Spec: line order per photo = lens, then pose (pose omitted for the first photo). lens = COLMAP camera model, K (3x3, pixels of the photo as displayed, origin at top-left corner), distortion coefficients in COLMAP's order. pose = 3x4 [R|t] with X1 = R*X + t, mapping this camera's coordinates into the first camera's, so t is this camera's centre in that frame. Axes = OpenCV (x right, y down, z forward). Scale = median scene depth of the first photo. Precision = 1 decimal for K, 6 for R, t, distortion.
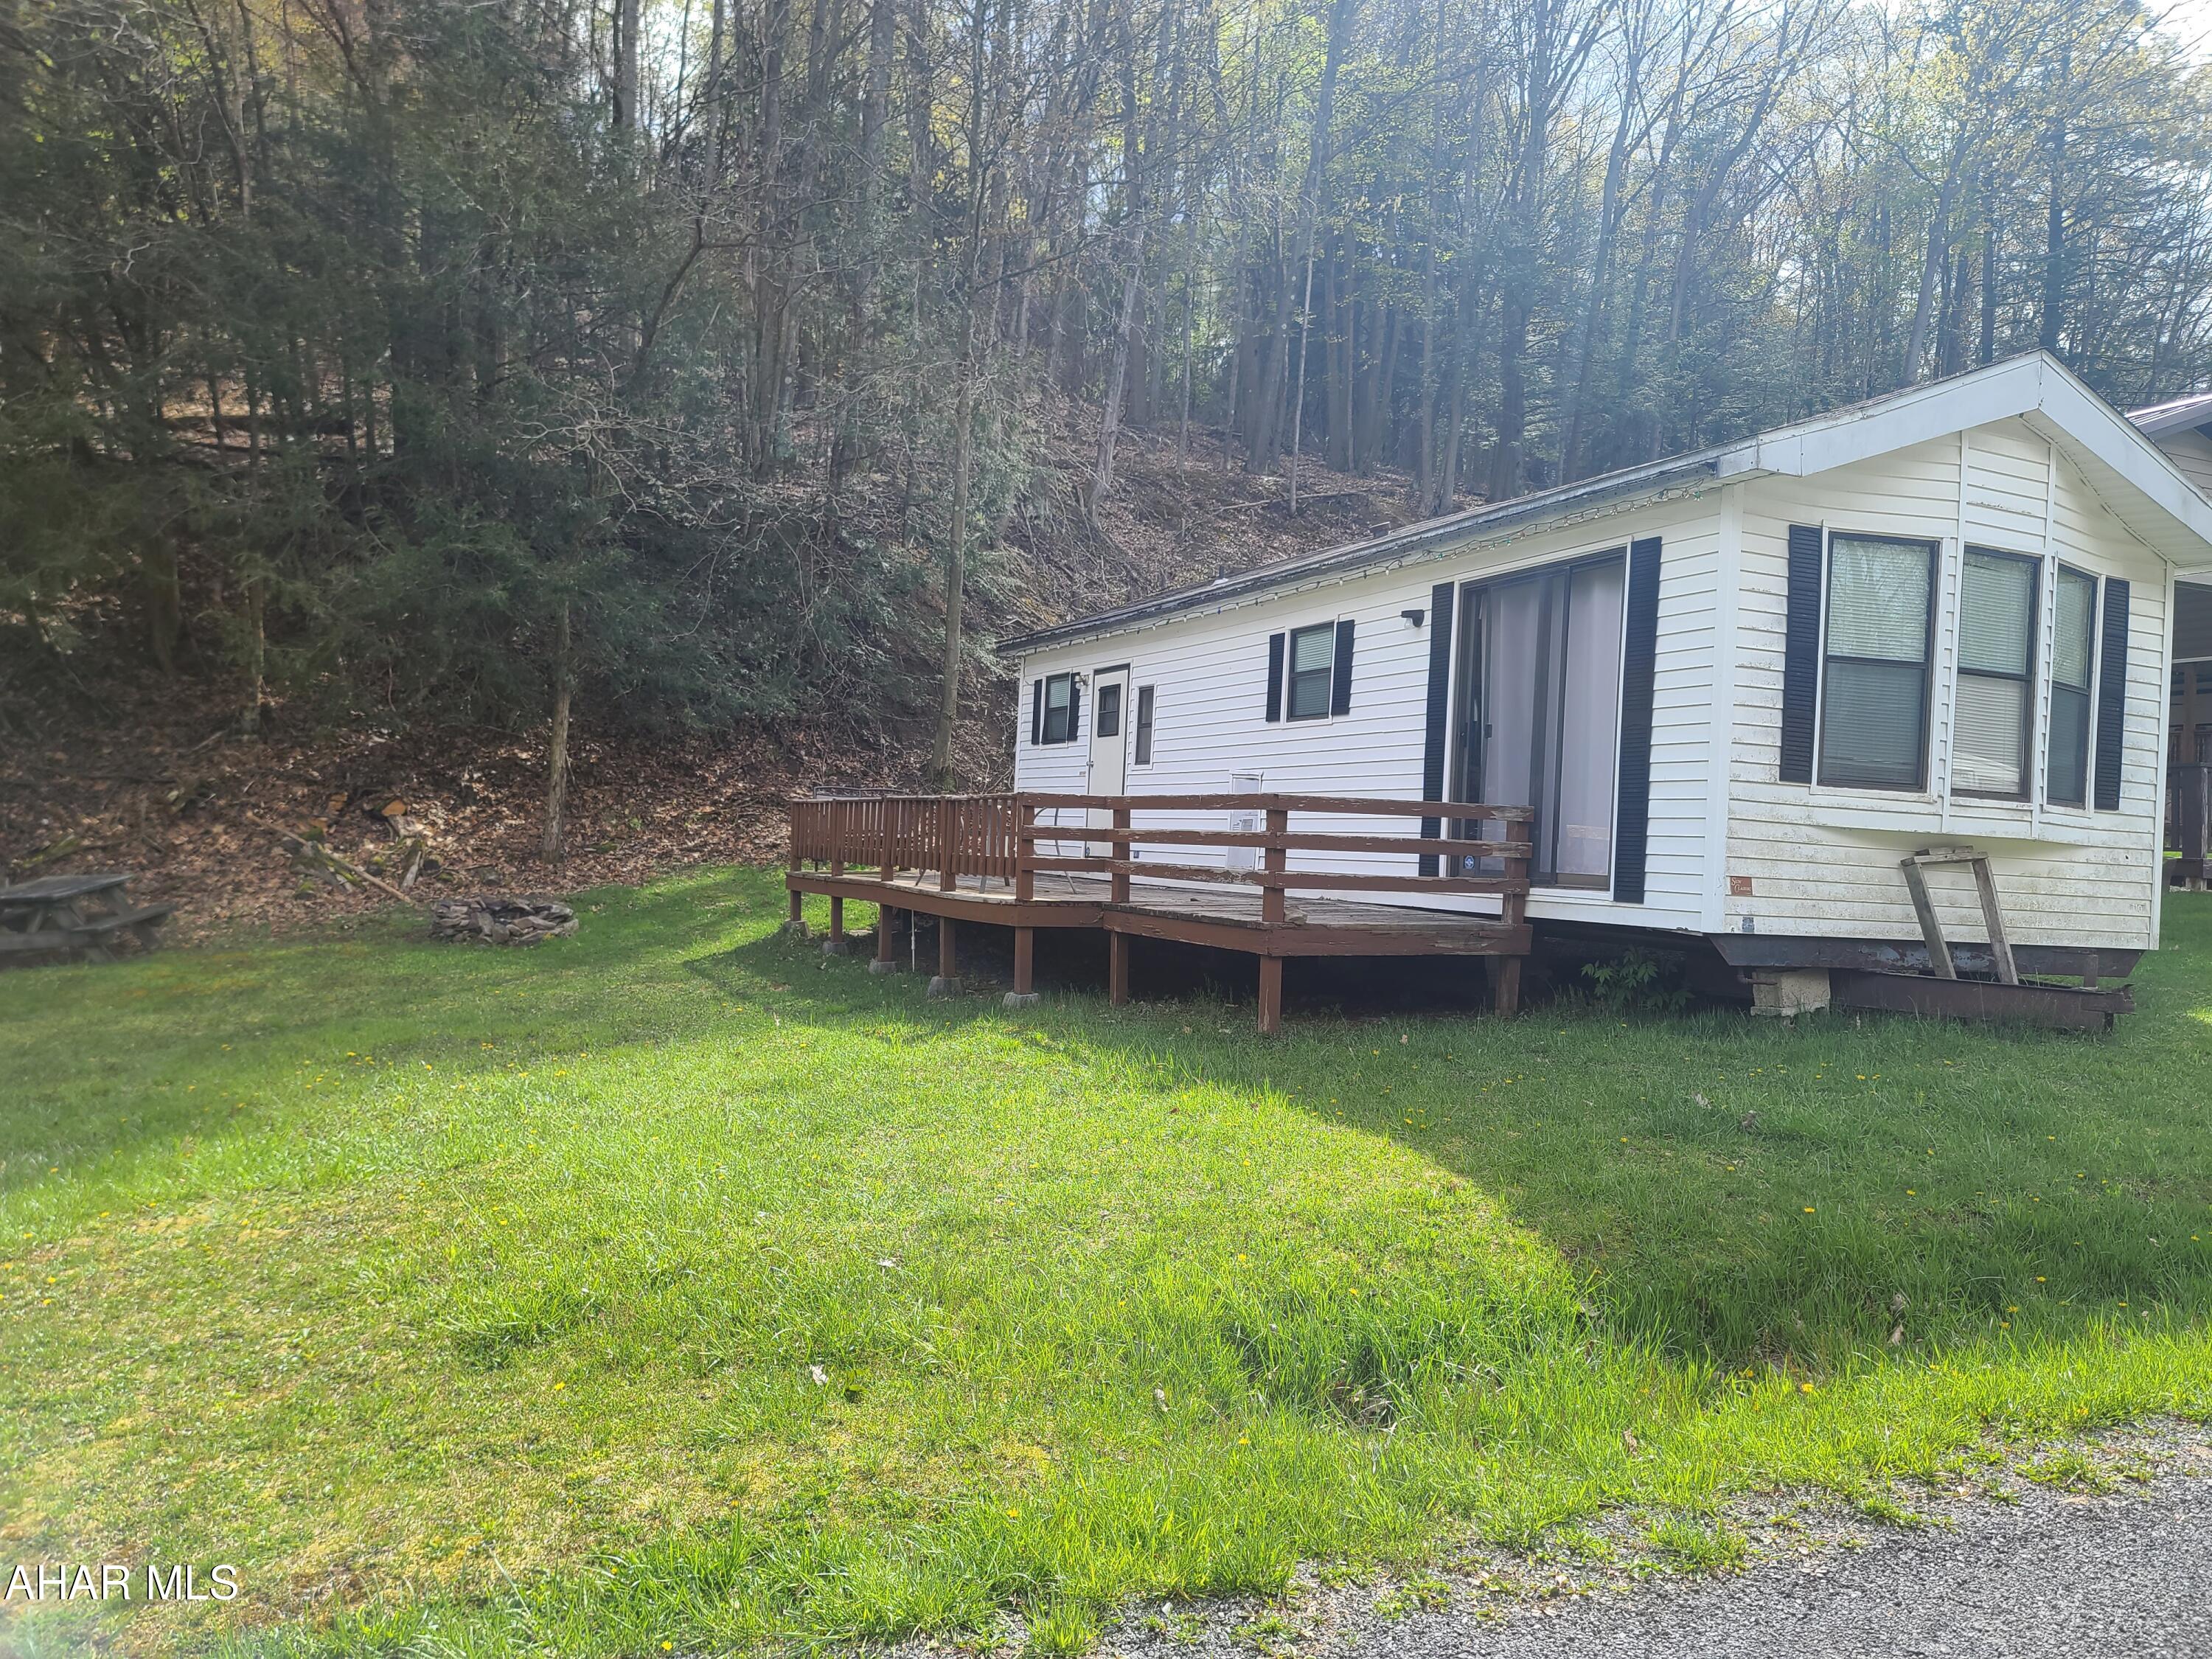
lens RADIAL K [[1656.2, 0, 1127.5], [0, 1656.2, 826.1], [0, 0, 1]] dist [0.050680, -0.008970]
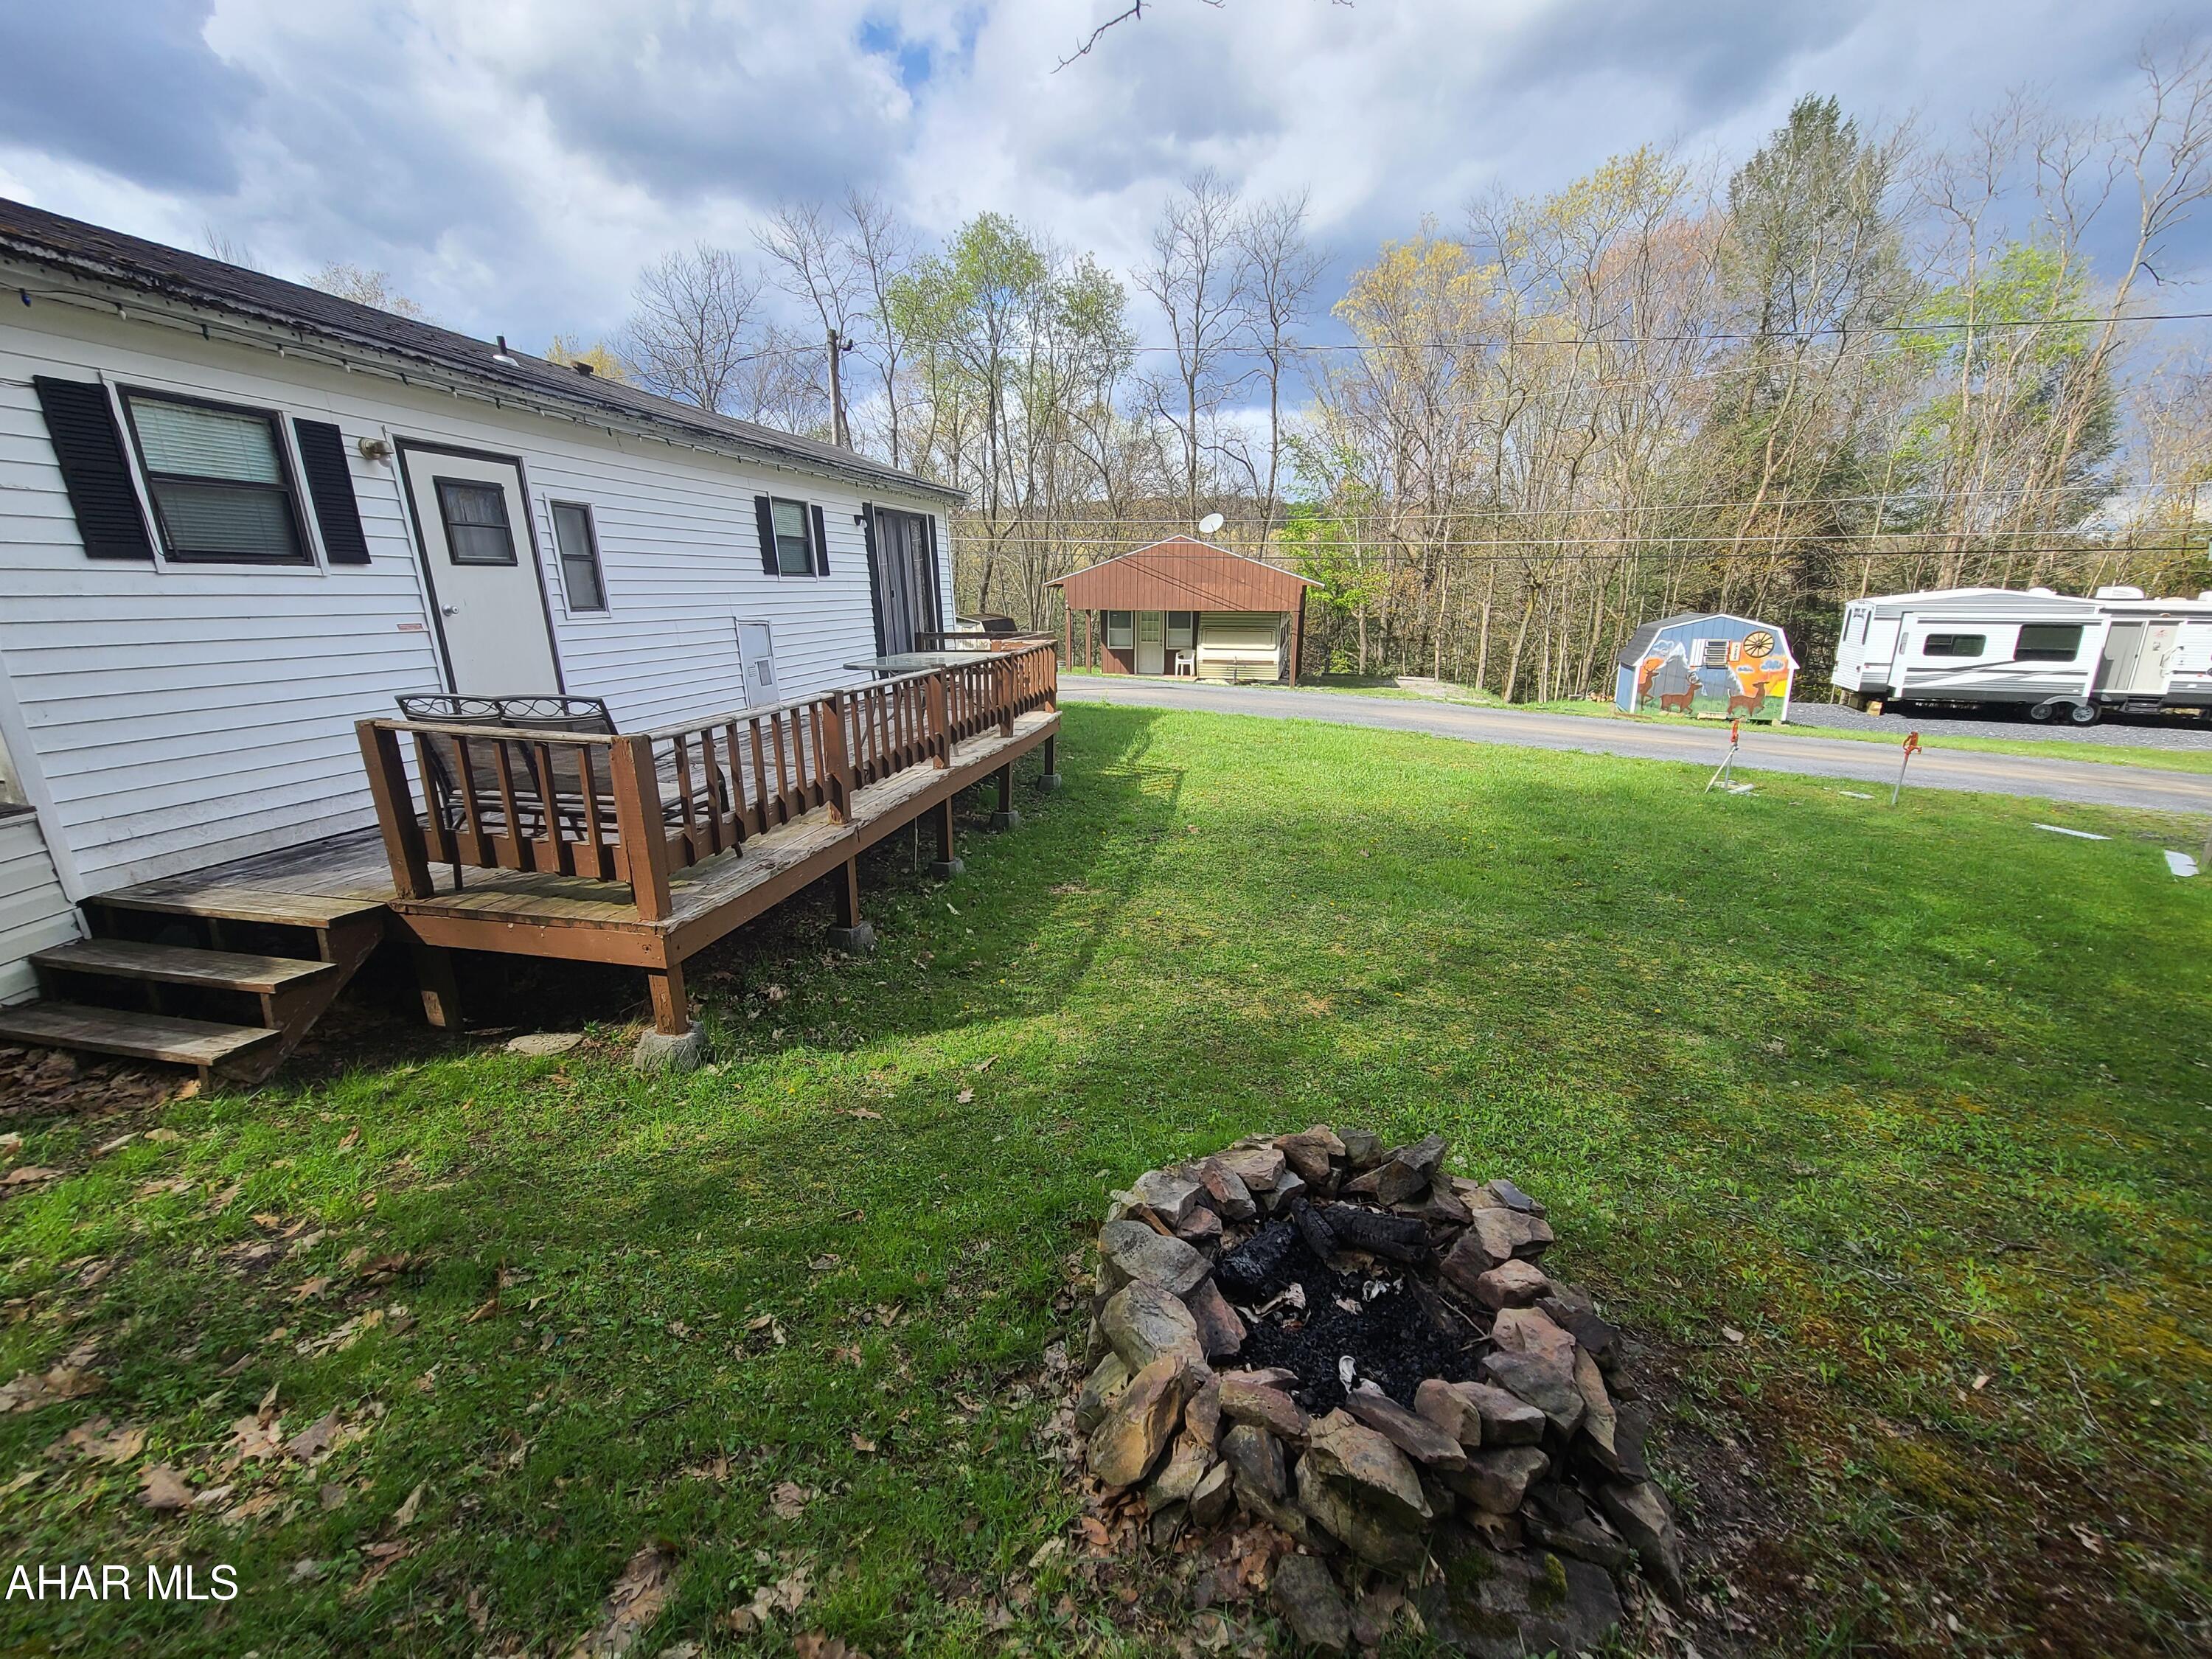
lens RADIAL K [[903.9, 0, 1104.5], [0, 903.9, 836.3], [0, 0, 1]] dist [-0.000418, -0.001196]
pose [[-0.795034, -0.175394, 0.580653, -0.547380], [-0.011369, 0.961421, 0.274845, -0.068402], [-0.606458, 0.211910, -0.766357, 1.491569]]
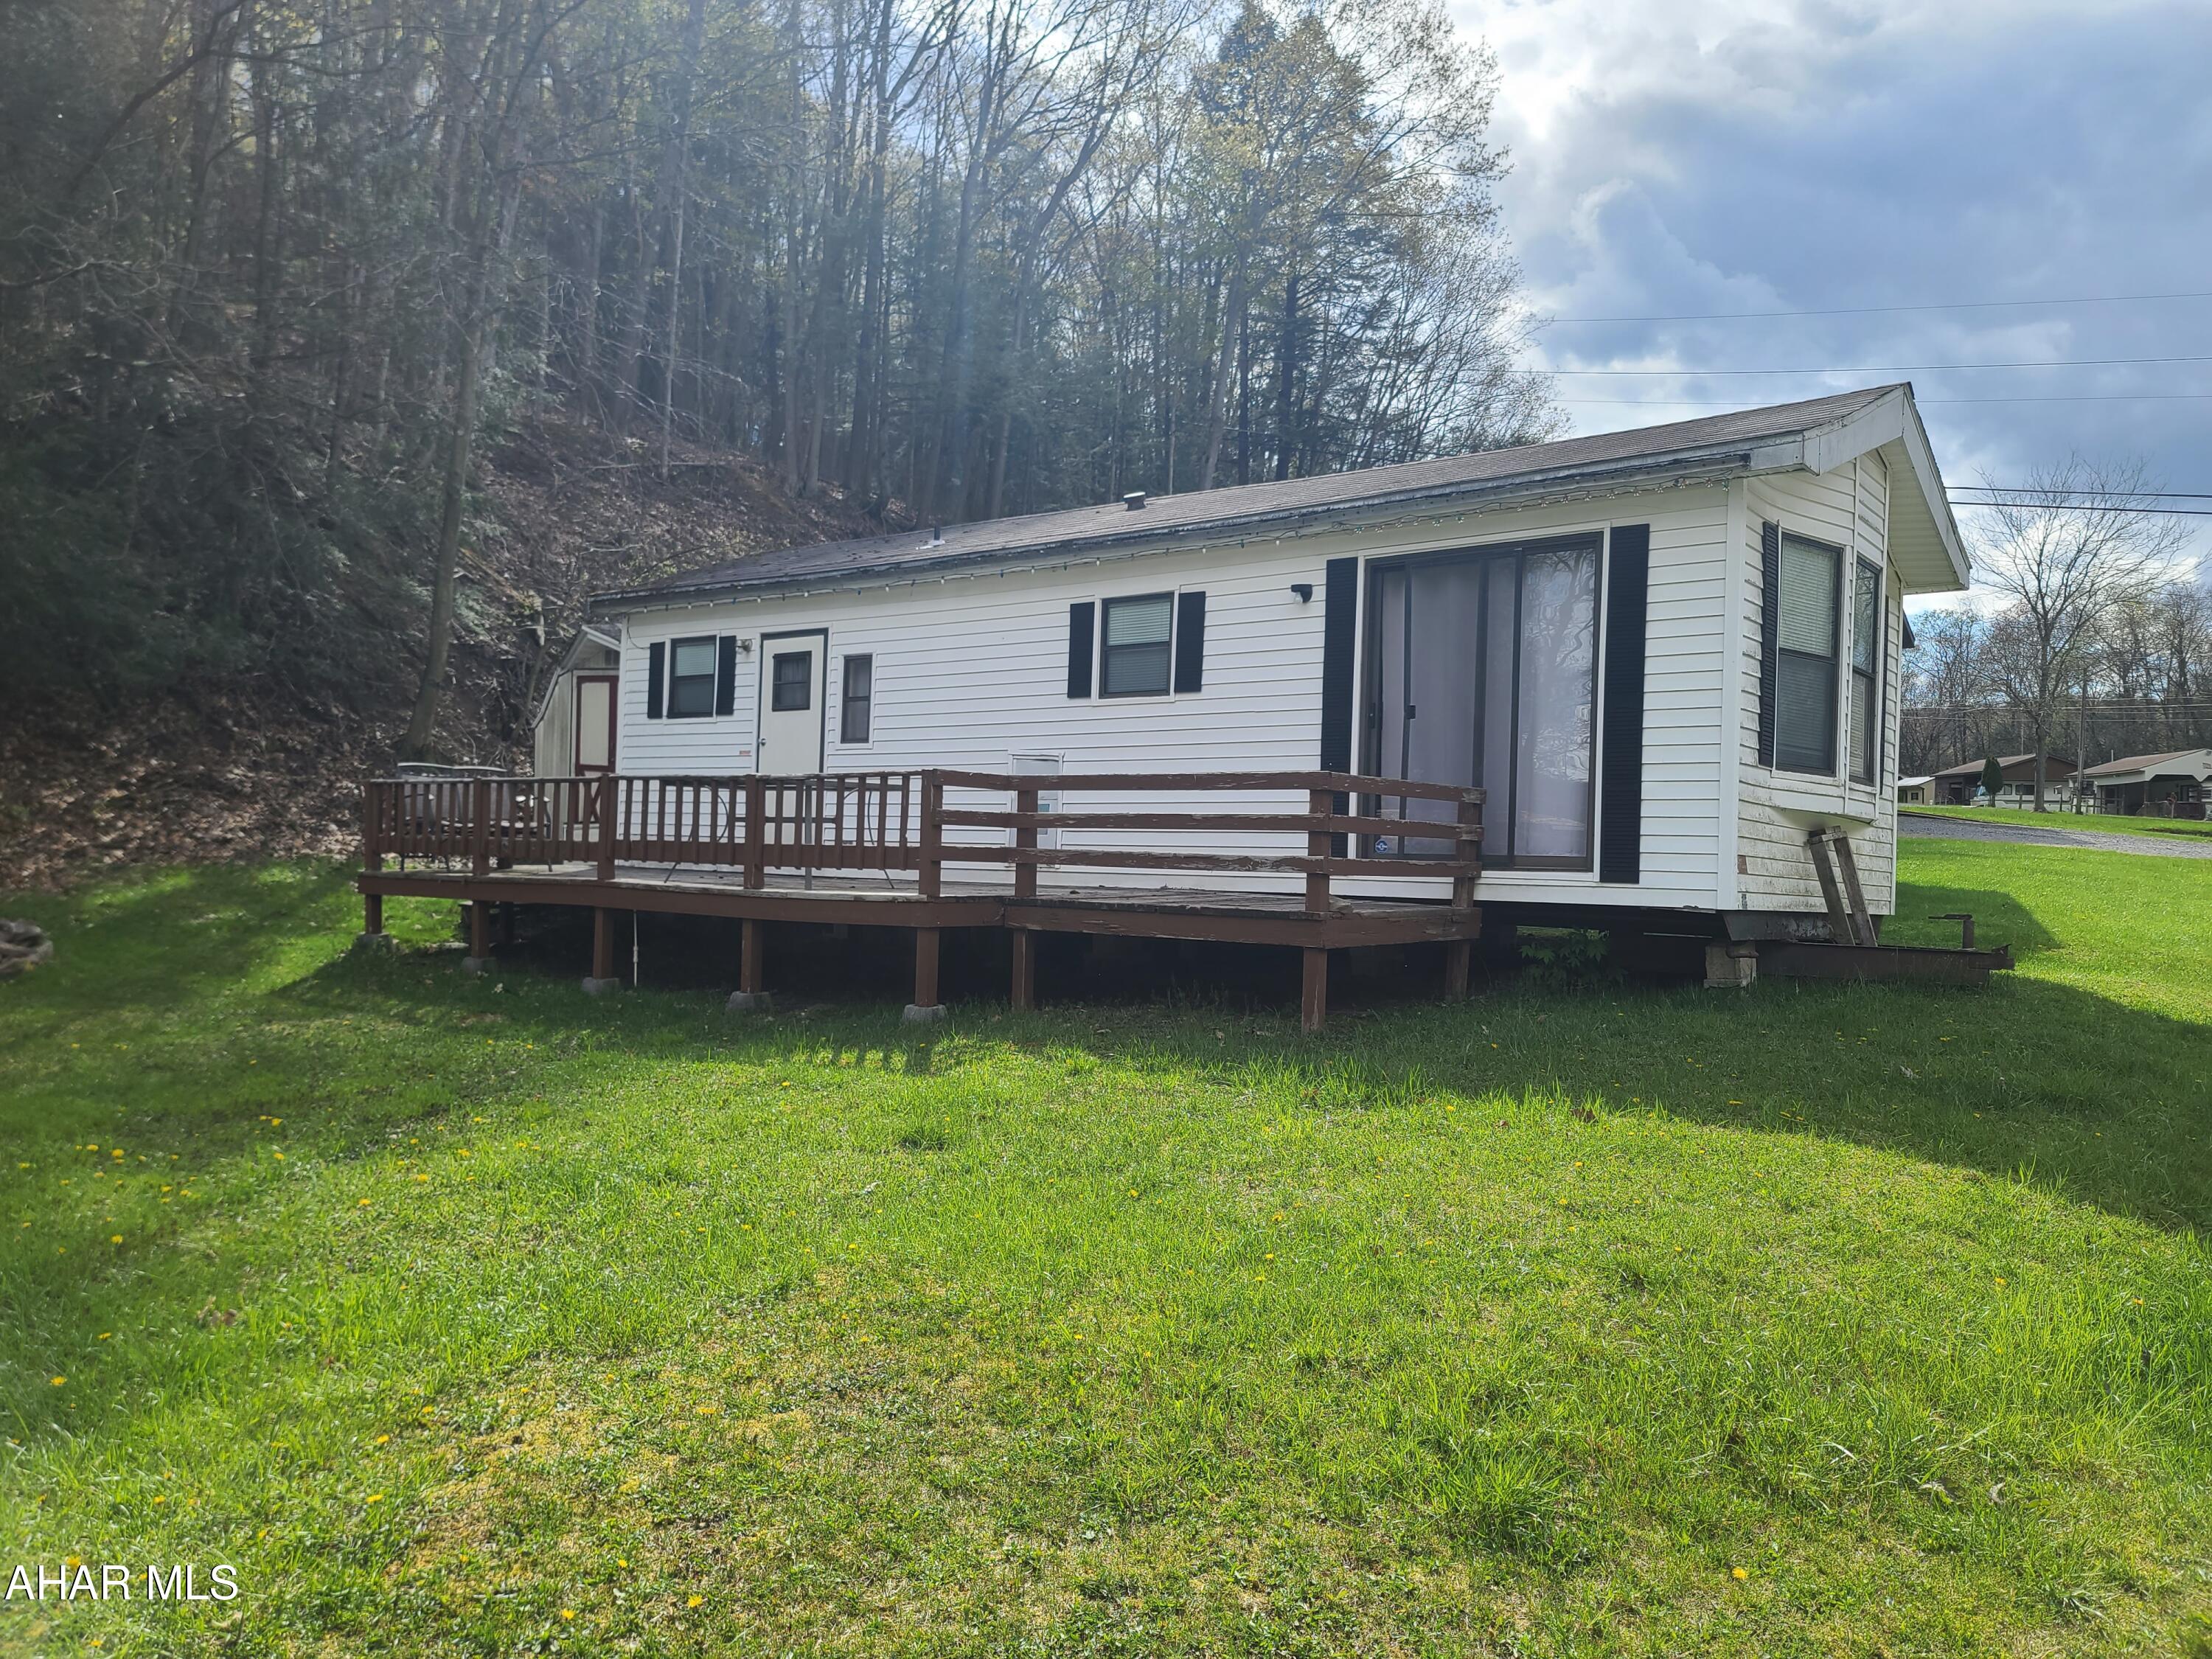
lens RADIAL K [[1656.2, 0, 1114.1], [0, 1656.2, 831.1], [0, 0, 1]] dist [0.050680, -0.008970]
pose [[0.893004, -0.006337, 0.450003, -0.332849], [0.003036, 0.999963, 0.008058, 0.004134], [-0.450038, -0.005830, 0.892991, 0.178244]]
